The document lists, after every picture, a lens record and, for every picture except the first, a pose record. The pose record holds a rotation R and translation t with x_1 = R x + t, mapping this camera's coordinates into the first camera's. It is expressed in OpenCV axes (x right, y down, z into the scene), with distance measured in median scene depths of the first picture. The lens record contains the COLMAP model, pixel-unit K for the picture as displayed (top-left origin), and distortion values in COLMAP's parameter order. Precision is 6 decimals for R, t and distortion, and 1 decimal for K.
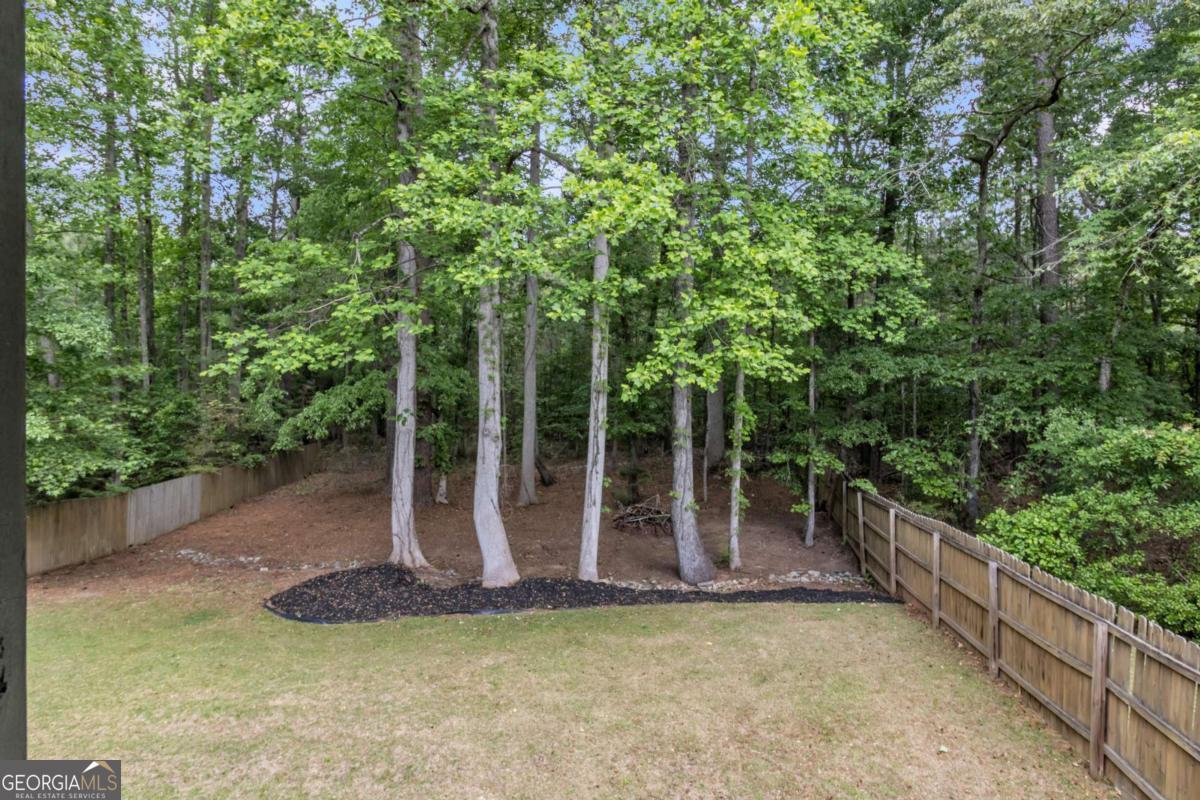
lens RADIAL K [[652.0, 0, 603.2], [0, 652.0, 390.2], [0, 0, 1]] dist [-0.004810, -0.001827]
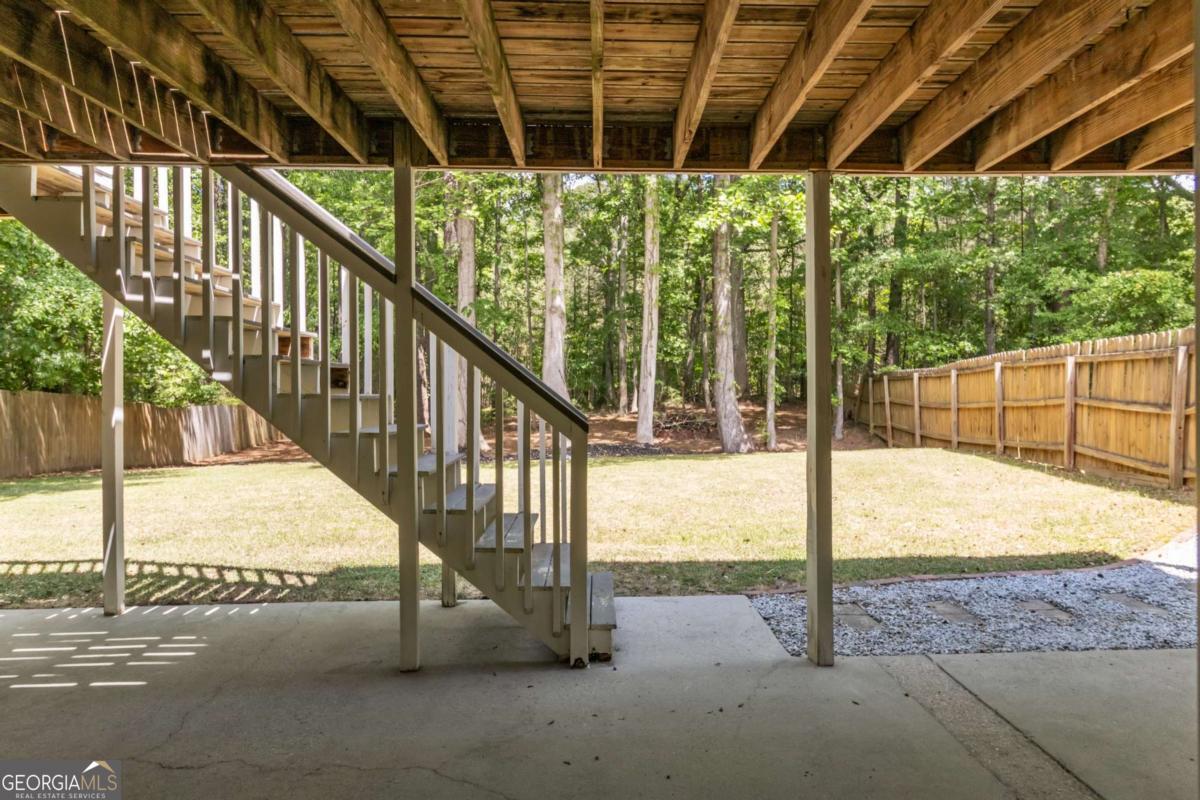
lens RADIAL K [[737.2, 0, 601.2], [0, 737.2, 395.9], [0, 0, 1]] dist [0.000844, -0.003343]
pose [[0.999692, -0.019751, 0.015058, -0.110625], [0.019820, 0.999794, -0.004425, 0.205016], [-0.014967, 0.004722, 0.999877, -0.247670]]
